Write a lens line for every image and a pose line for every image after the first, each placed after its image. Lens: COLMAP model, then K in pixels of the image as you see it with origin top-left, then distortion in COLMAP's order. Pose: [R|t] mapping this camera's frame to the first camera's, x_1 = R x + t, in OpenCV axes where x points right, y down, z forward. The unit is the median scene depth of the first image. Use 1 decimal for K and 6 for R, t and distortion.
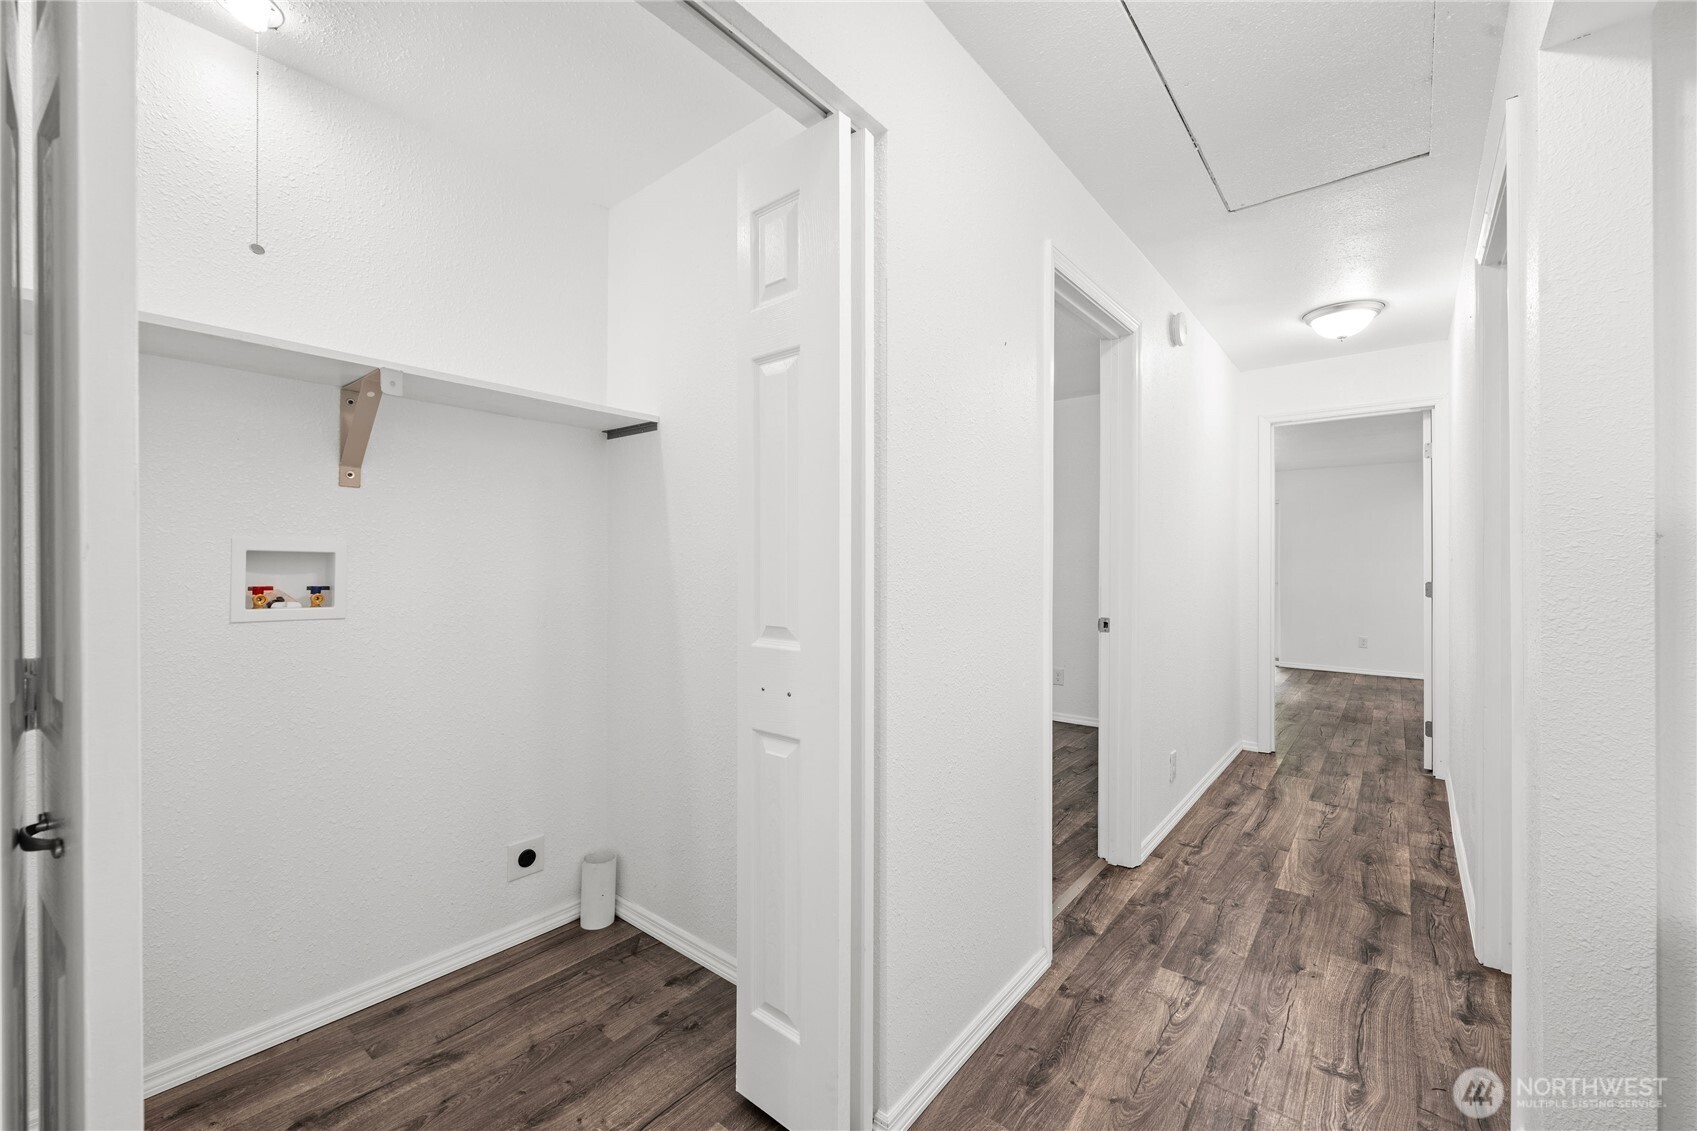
lens RADIAL K [[677.3, 0, 847.9], [0, 677.3, 565.8], [0, 0, 1]] dist [0.003331, -0.000434]
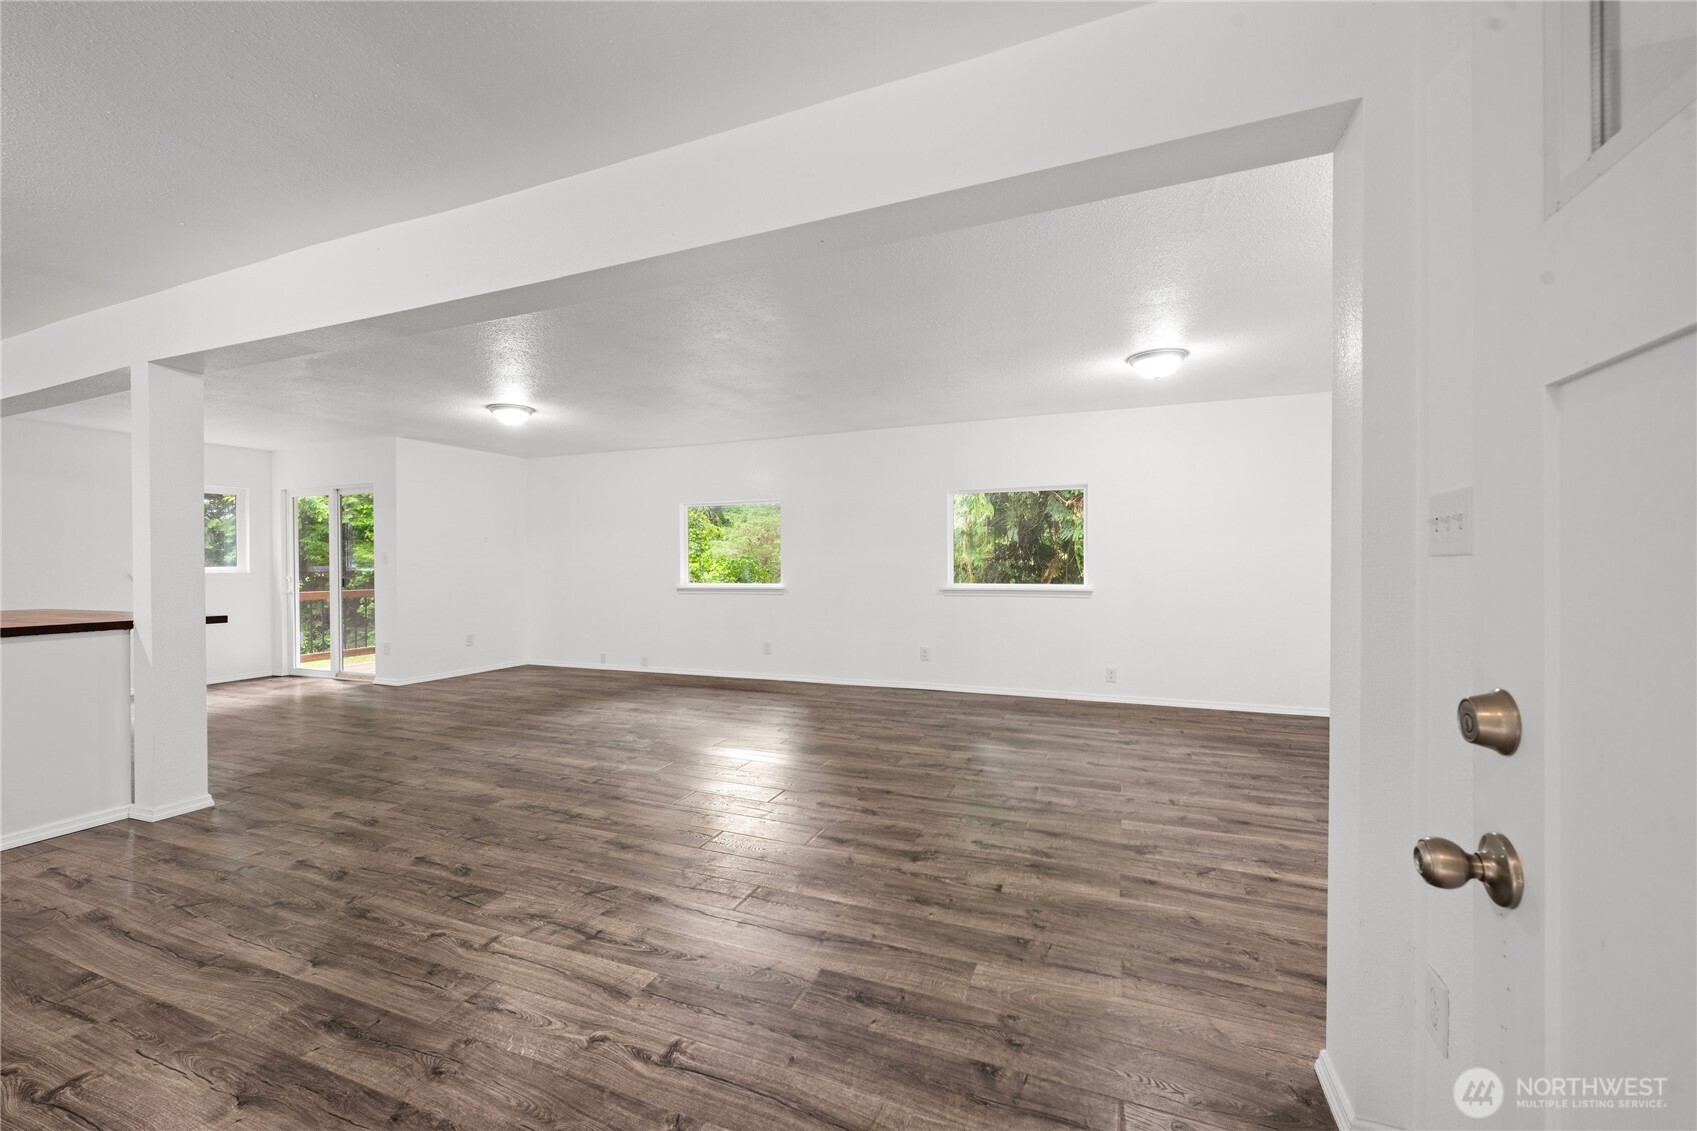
lens RADIAL K [[677.3, 0, 842.9], [0, 677.3, 567.4], [0, 0, 1]] dist [0.003331, -0.000434]
pose [[0.303341, 0.010644, -0.952823, 2.503988], [-0.001005, 0.999941, 0.010851, -0.007433], [0.952881, -0.002334, 0.303334, 2.233686]]
